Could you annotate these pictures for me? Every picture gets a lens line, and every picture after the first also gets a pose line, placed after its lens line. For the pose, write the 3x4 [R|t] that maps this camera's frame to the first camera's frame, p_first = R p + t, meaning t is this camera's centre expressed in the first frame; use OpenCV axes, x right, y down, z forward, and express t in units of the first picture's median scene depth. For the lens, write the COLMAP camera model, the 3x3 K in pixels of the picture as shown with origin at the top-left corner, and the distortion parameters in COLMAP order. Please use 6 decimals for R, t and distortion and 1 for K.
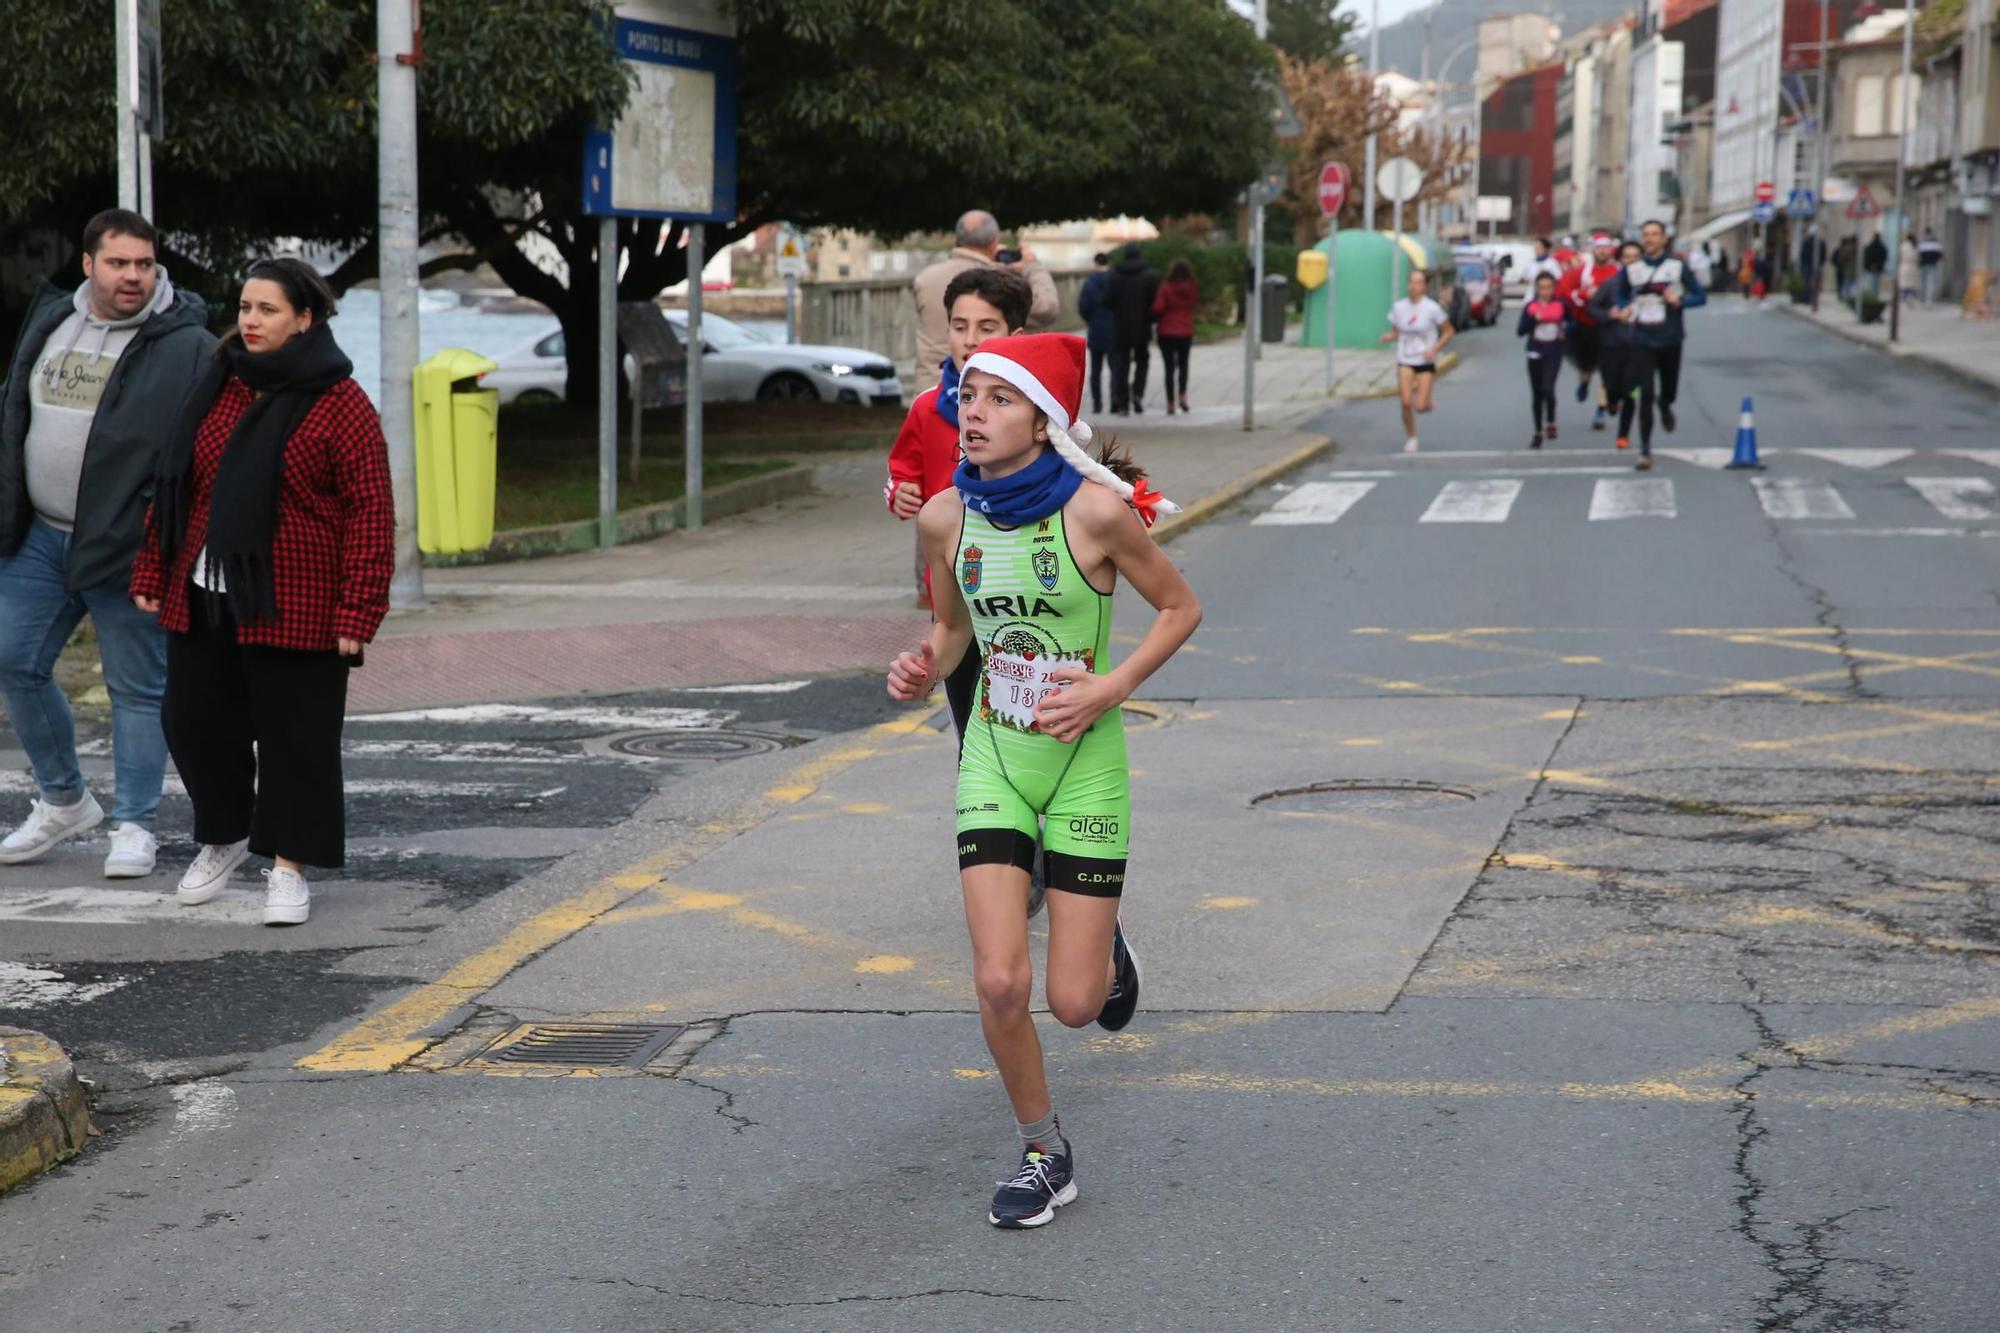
lens RADIAL K [[3787.0, 0, 1012.1], [0, 3787.0, 669.2], [0, 0, 1]] dist [0.222780, 0.257637]
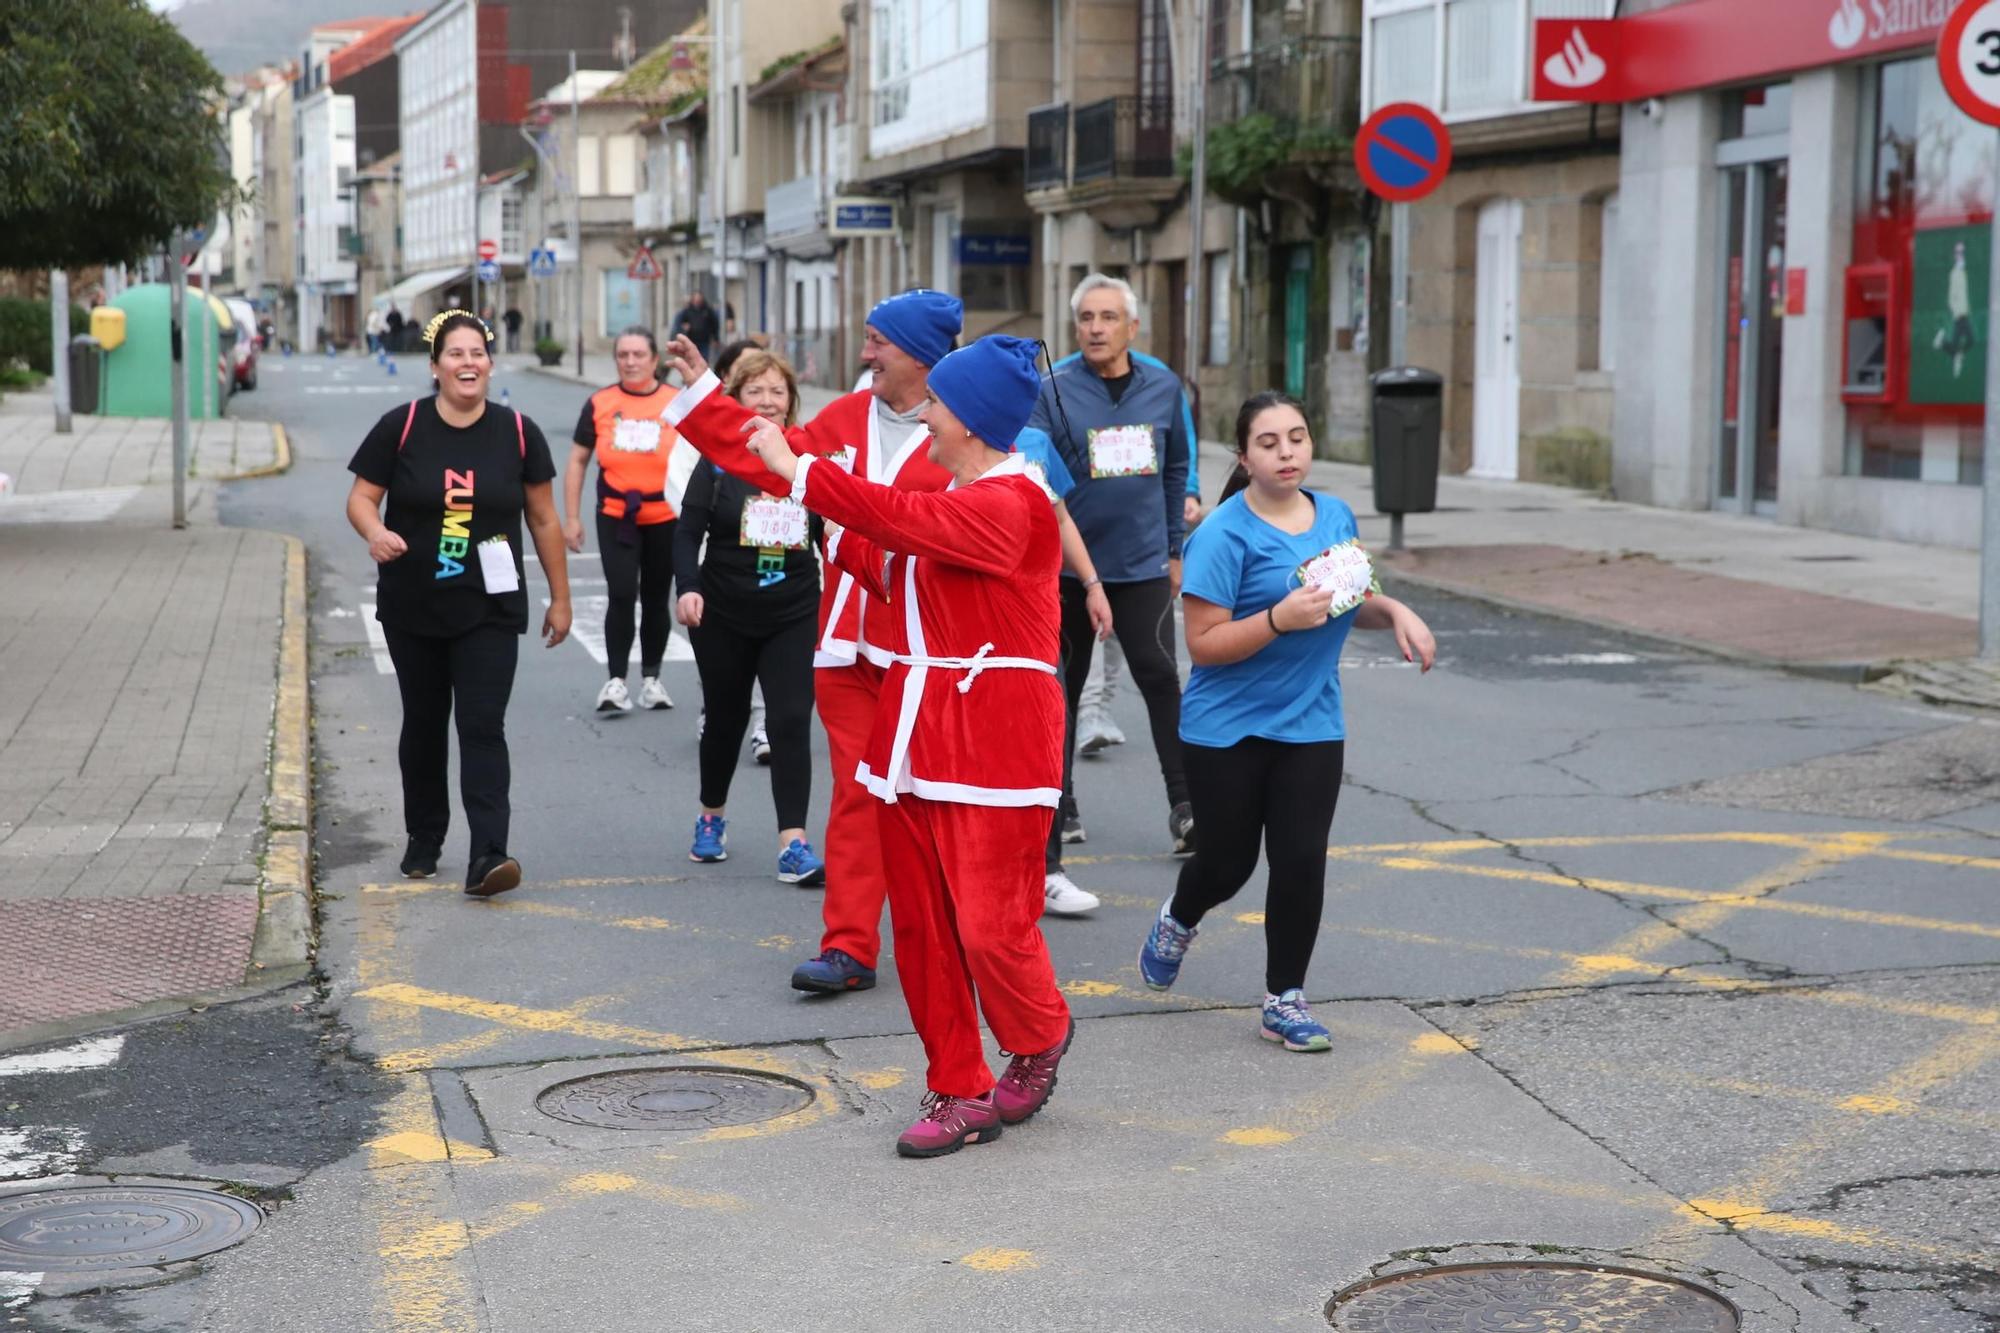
lens RADIAL K [[3787.0, 0, 1012.1], [0, 3787.0, 669.2], [0, 0, 1]] dist [0.222780, 0.257637]
pose [[0.938565, -0.035023, 0.343320, -0.014219], [0.040017, 0.999171, -0.007472, -0.004982], [-0.342773, 0.020751, 0.939189, 0.041970]]
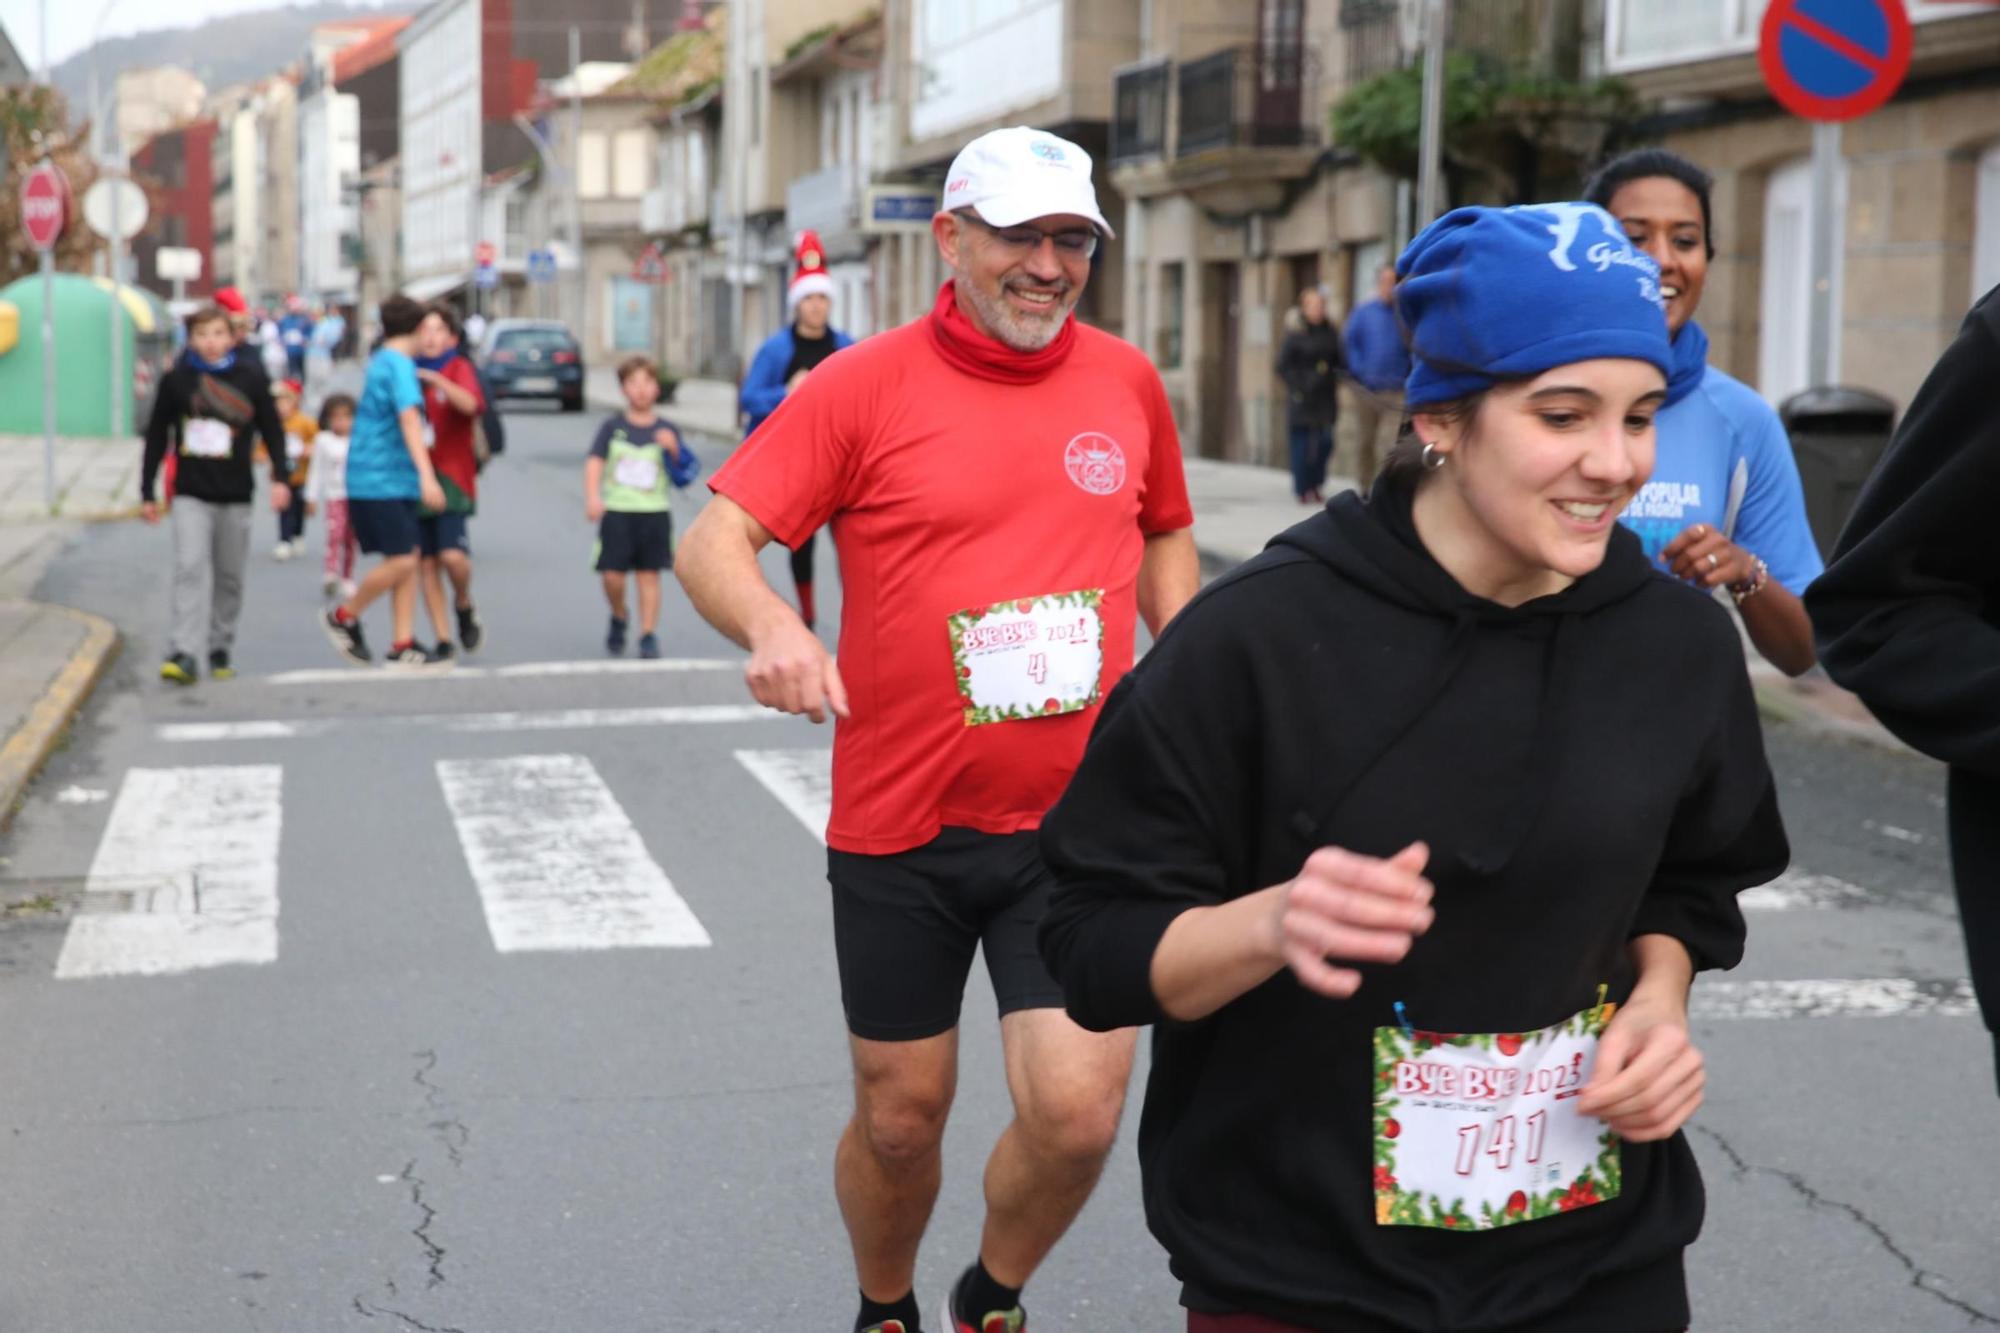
lens RADIAL K [[3787.0, 0, 1012.1], [0, 3787.0, 669.2], [0, 0, 1]] dist [0.222780, 0.257637]
pose [[0.939904, -0.024786, 0.340539, 0.003885], [0.030822, 0.999449, -0.012326, -0.010849], [-0.340046, 0.022081, 0.940150, 0.105950]]
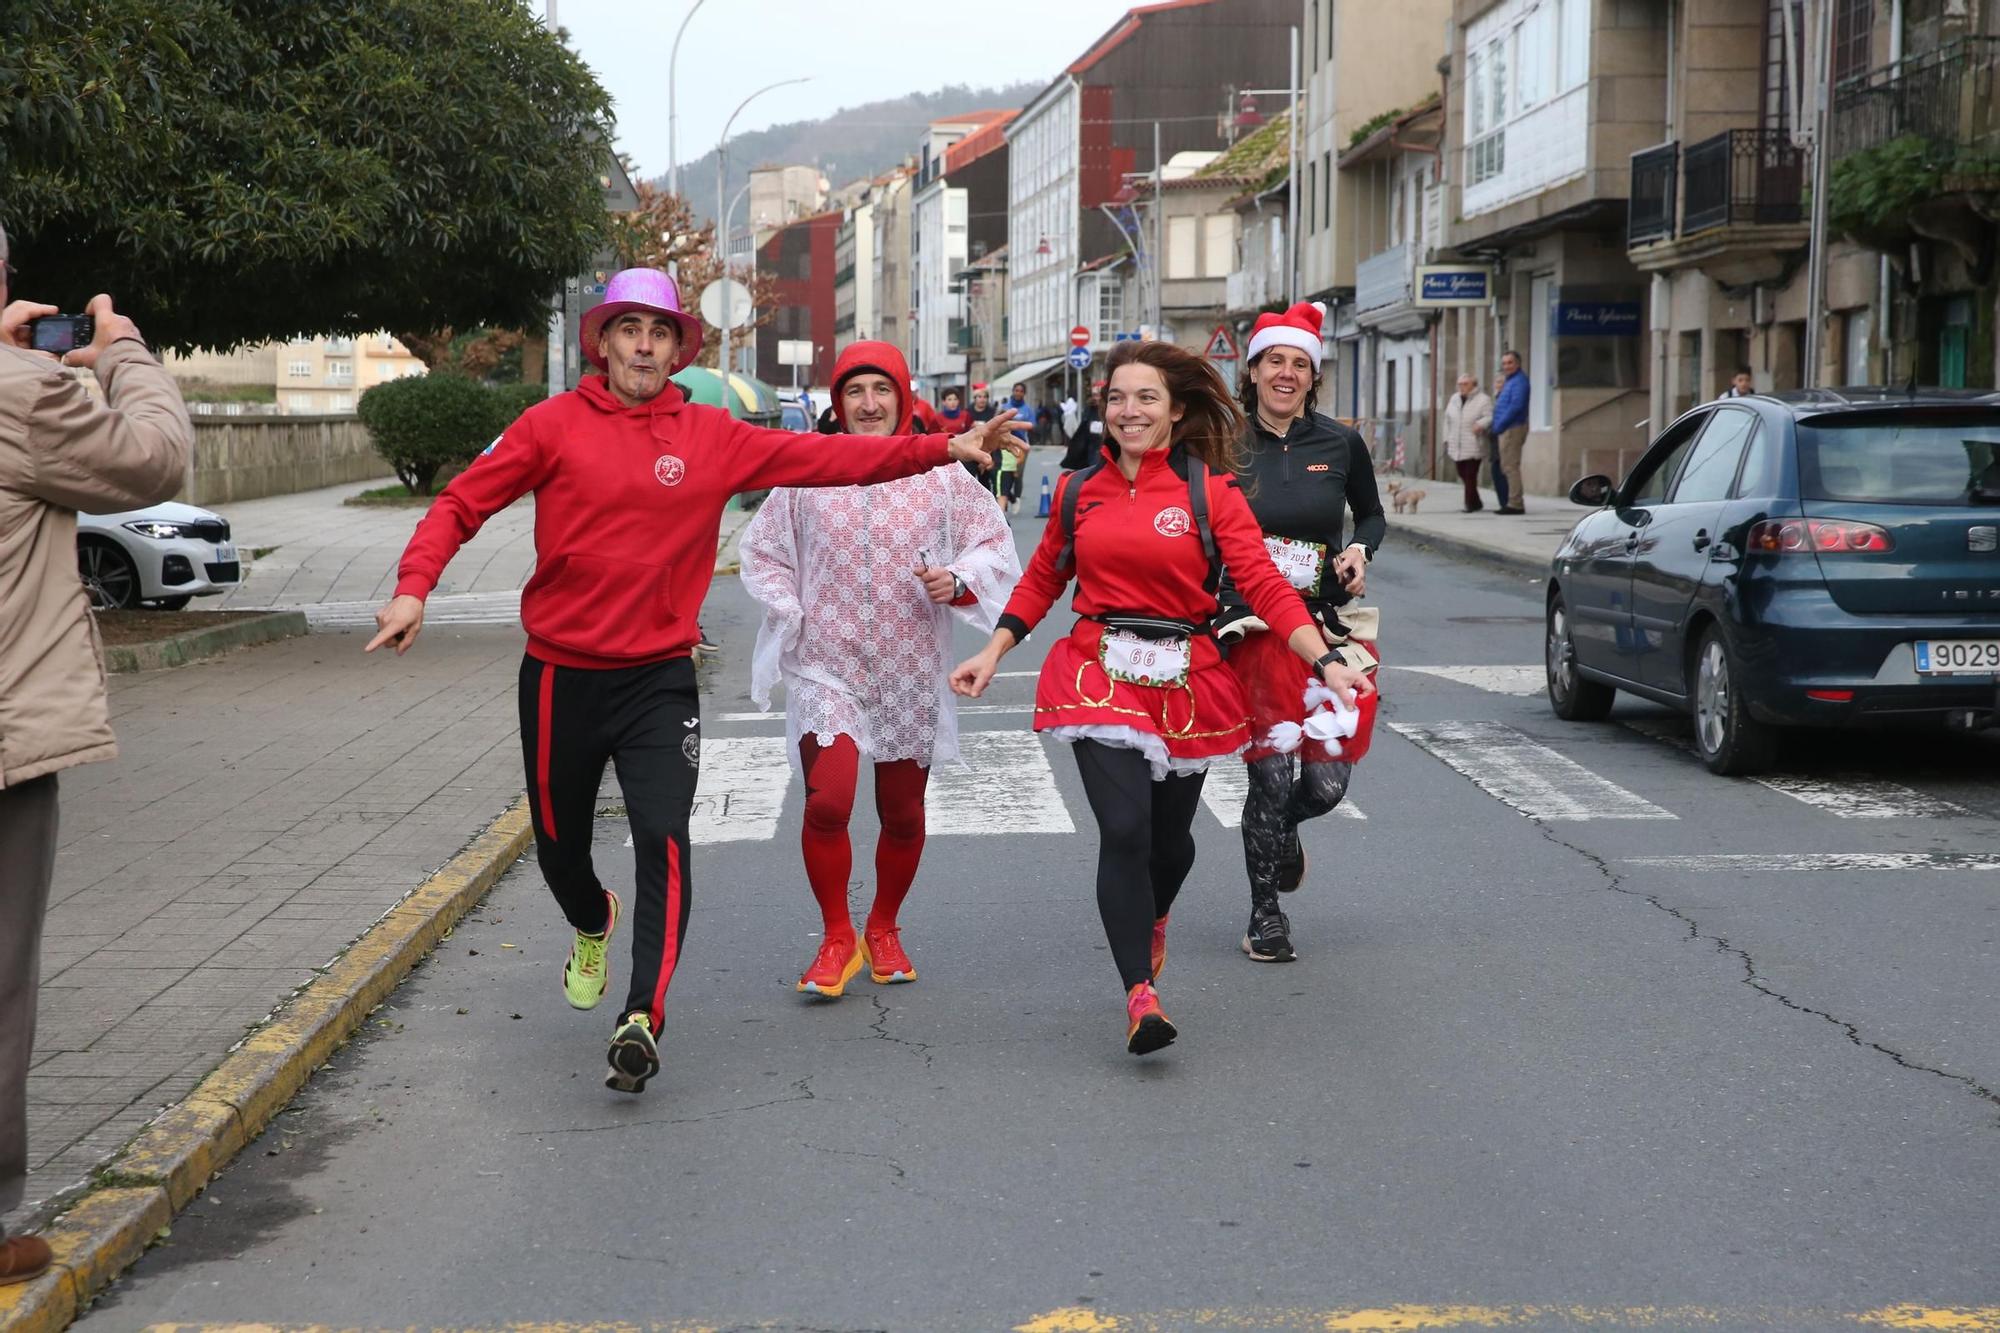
lens RADIAL K [[3834.3, 0, 1000.0], [0, 3834.3, 666.5], [0, 0, 1]] dist [0.230784, 0.152144]
pose [[0.982762, -0.017998, 0.183995, 0.002456], [0.025546, 0.998923, -0.038737, -0.007338], [-0.183100, 0.042769, 0.982163, 0.077521]]
